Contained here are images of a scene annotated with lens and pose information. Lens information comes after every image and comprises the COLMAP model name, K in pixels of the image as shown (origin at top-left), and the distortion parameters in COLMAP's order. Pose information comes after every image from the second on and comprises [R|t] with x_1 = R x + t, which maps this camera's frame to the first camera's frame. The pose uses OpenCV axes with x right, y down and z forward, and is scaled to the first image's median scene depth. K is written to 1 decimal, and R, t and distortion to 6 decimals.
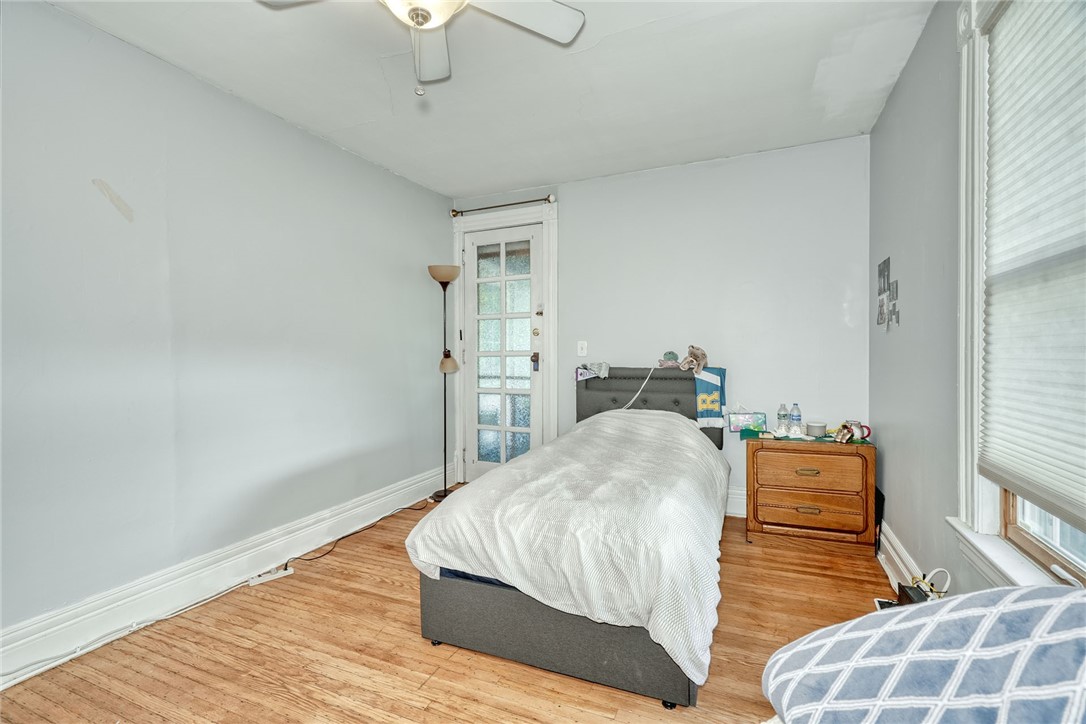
lens RADIAL K [[494.5, 0, 543.0], [0, 494.5, 362.0], [0, 0, 1]] dist [0.000110, -0.000031]
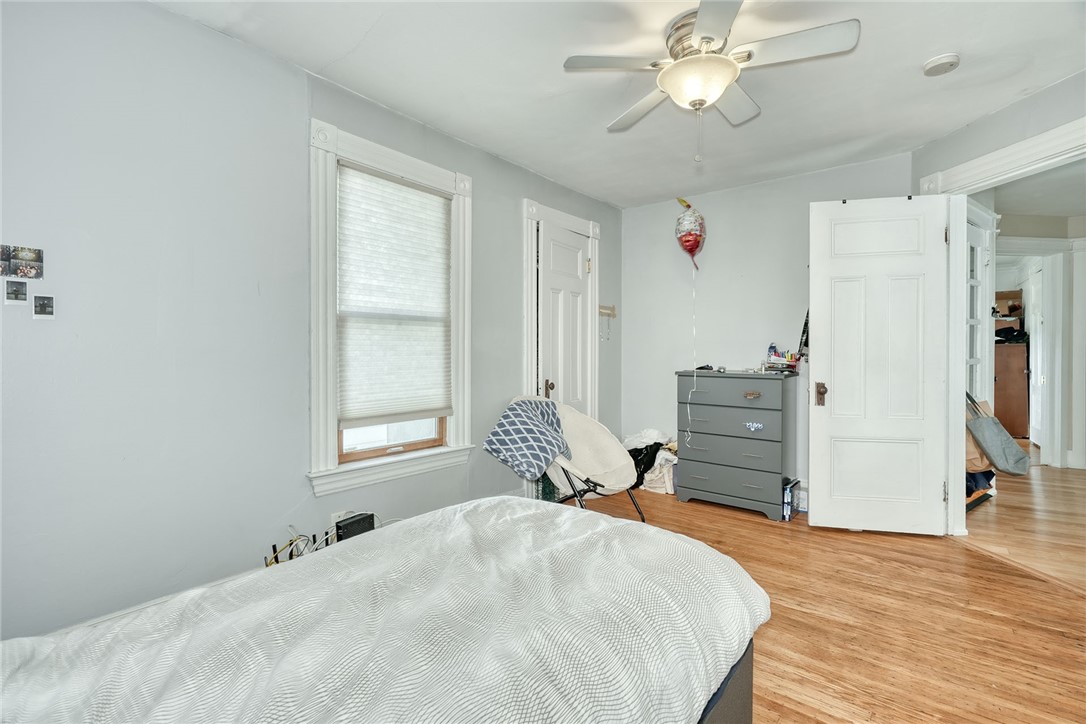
lens RADIAL K [[499.9, 0, 535.8], [0, 499.9, 351.4], [0, 0, 1]] dist [-0.000702, 0.000043]
pose [[-0.958497, 0.004221, 0.285070, -0.089999], [0.008563, 0.999866, 0.013987, -0.022228], [-0.284973, 0.015848, -0.958405, 1.036490]]
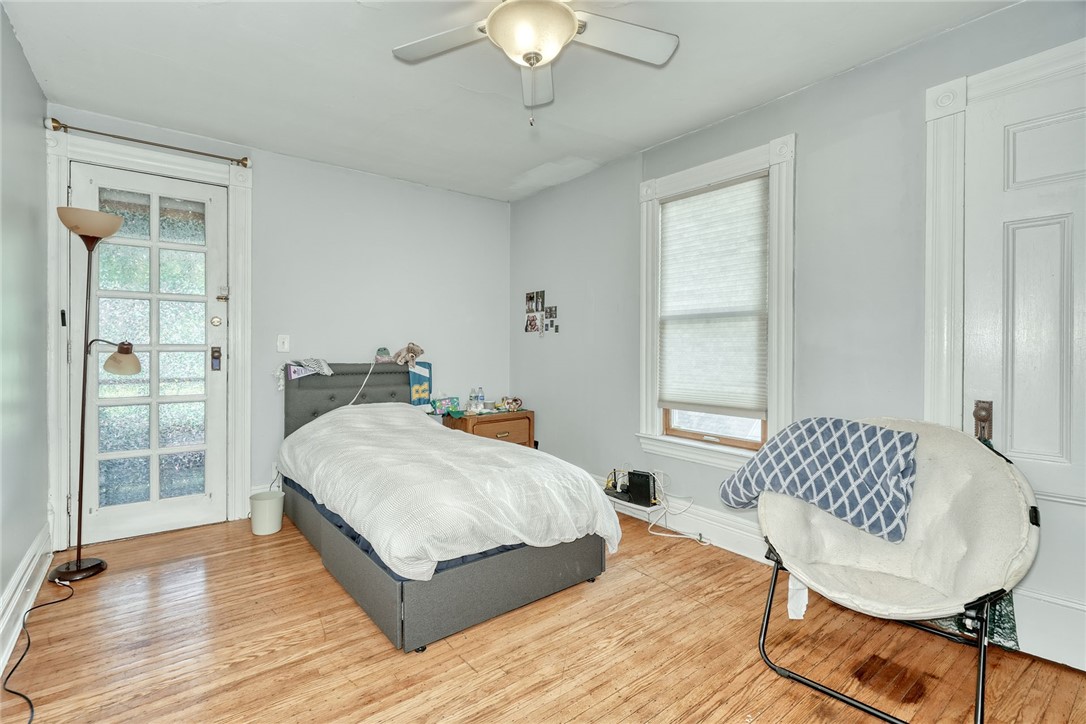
lens RADIAL K [[493.5, 0, 547.1], [0, 493.5, 355.3], [0, 0, 1]] dist [-0.001974, -0.000050]
pose [[0.467597, -0.003506, 0.883935, -0.531296], [0.008168, 0.999967, -0.000354, -0.001649], [-0.883904, 0.007385, 0.467610, 0.184438]]
